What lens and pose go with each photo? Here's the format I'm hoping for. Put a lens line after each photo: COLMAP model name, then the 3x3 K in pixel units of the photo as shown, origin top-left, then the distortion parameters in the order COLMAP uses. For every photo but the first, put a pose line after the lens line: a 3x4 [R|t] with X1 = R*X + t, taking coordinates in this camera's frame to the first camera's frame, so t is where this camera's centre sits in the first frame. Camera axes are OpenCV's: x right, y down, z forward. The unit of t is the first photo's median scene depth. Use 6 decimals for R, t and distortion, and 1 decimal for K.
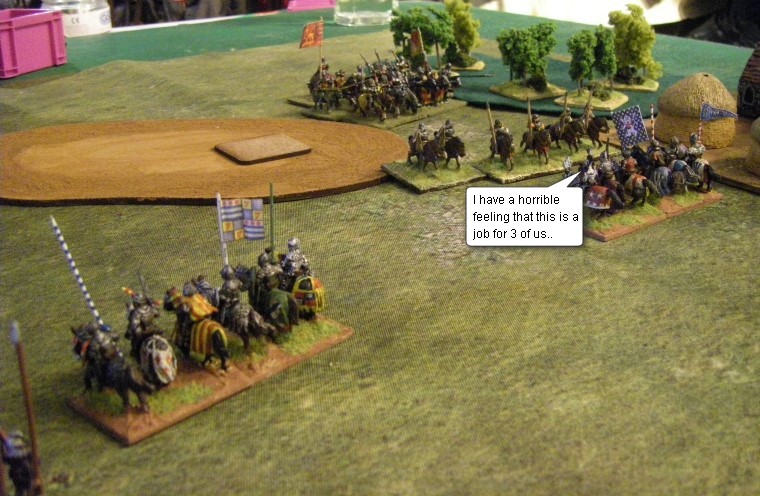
lens RADIAL K [[930.0, 0, 381.5], [0, 930.0, 251.1], [0, 0, 1]] dist [-0.080680, 0.000000]
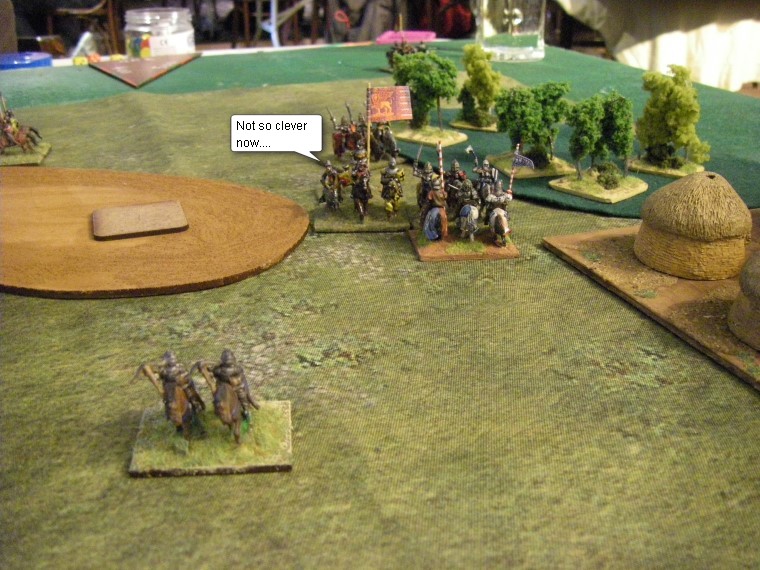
lens RADIAL K [[859.7, 0, 375.7], [0, 859.7, 280.3], [0, 0, 1]] dist [-0.075142, 0.000000]
pose [[0.965598, 0.114768, -0.233343, 0.219799], [-0.107824, 0.993268, 0.042345, -0.092021], [0.236632, -0.015729, 0.971472, 0.241754]]
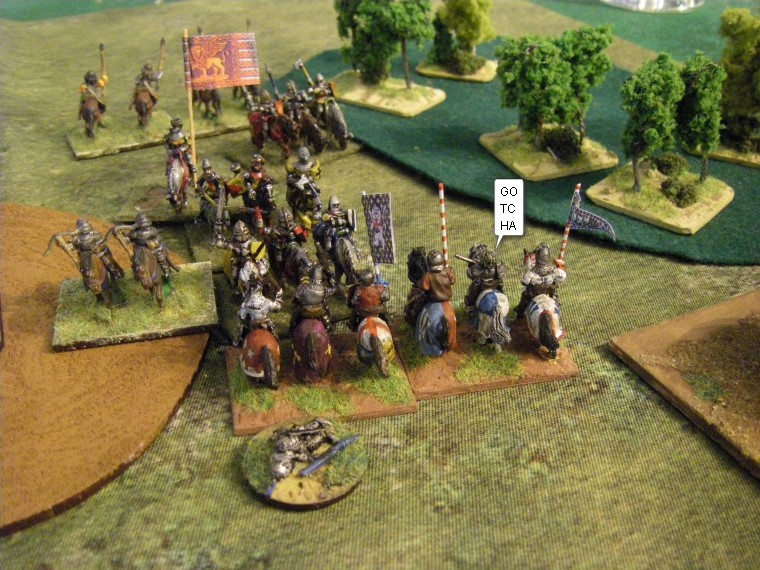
lens RADIAL K [[859.7, 0, 365.1], [0, 859.7, 293.2], [0, 0, 1]] dist [-0.075142, 0.000000]
pose [[0.986182, 0.099569, -0.132402, 0.130414], [-0.067762, 0.971754, 0.226059, -0.202771], [0.151171, -0.213964, 0.965074, 0.493334]]
